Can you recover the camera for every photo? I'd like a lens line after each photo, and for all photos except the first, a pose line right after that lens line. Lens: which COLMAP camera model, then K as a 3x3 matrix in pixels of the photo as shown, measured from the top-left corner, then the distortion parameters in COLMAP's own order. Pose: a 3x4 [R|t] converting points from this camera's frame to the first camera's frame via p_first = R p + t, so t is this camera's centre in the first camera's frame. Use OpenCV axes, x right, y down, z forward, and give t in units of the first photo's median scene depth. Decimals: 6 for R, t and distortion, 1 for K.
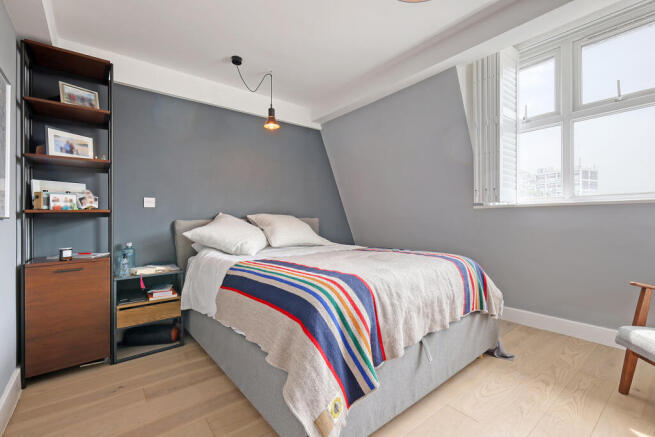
lens RADIAL K [[292.0, 0, 330.2], [0, 292.0, 220.3], [0, 0, 1]] dist [-0.000665, -0.000096]
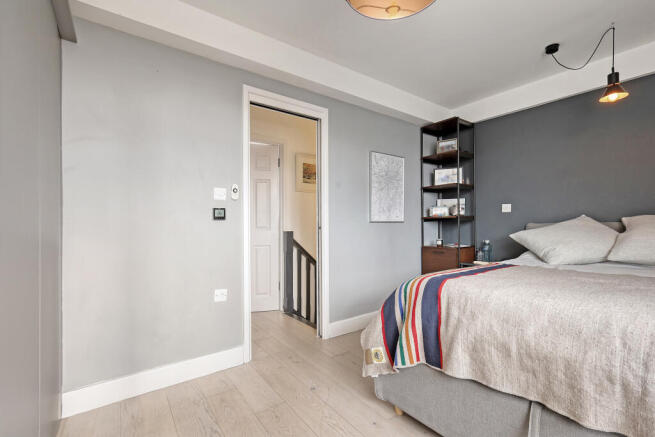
lens RADIAL K [[292.0, 0, 330.2], [0, 292.0, 220.3], [0, 0, 1]] dist [-0.000665, -0.000096]
pose [[-0.046226, 0.000088, -0.998931, 0.696762], [-0.000620, 1.000000, 0.000117, -0.013062], [0.998931, 0.000625, -0.046226, 0.392895]]
